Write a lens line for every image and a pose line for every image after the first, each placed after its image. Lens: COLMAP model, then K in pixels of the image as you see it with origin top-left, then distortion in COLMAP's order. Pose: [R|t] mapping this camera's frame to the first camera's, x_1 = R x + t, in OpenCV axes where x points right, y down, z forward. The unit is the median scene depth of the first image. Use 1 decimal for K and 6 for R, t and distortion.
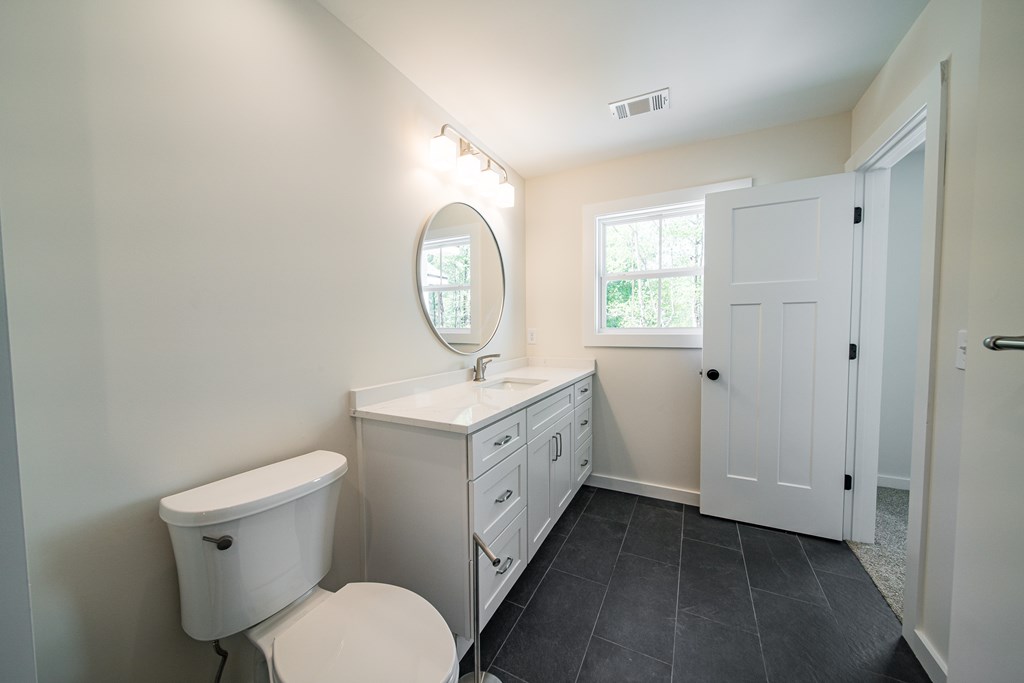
lens RADIAL K [[355.8, 0, 508.4], [0, 355.8, 343.7], [0, 0, 1]] dist [-0.003710, -0.000375]
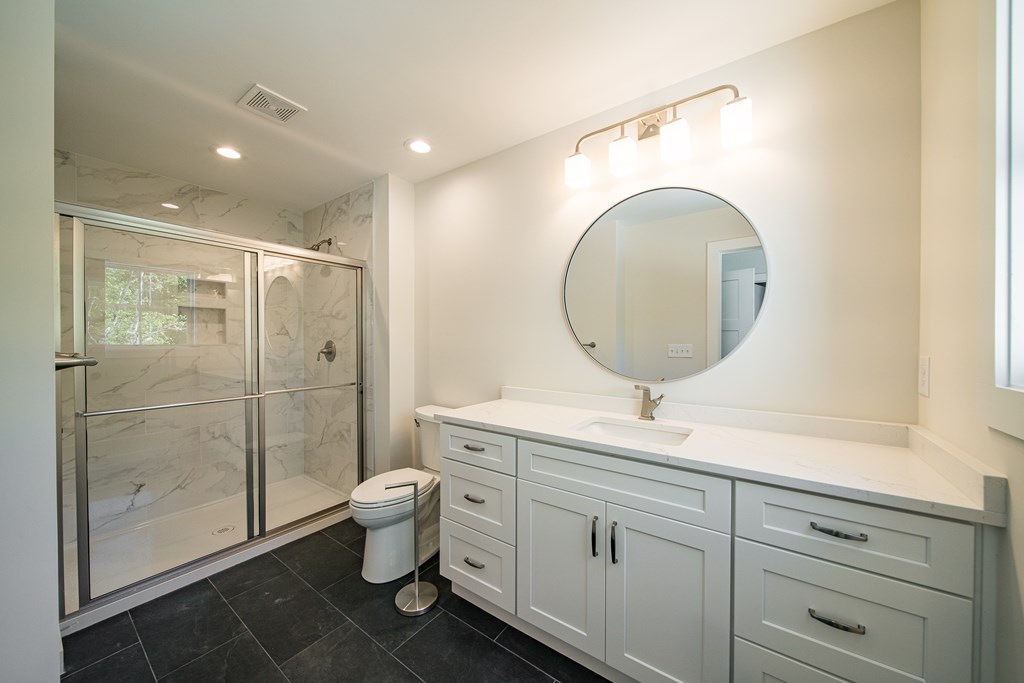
lens RADIAL K [[355.8, 0, 508.4], [0, 355.8, 343.7], [0, 0, 1]] dist [-0.003710, -0.000375]
pose [[-0.145689, 0.013680, -0.989236, 0.871412], [-0.046778, 0.998691, 0.020700, -0.069906], [0.988224, 0.049290, -0.144859, 1.013331]]
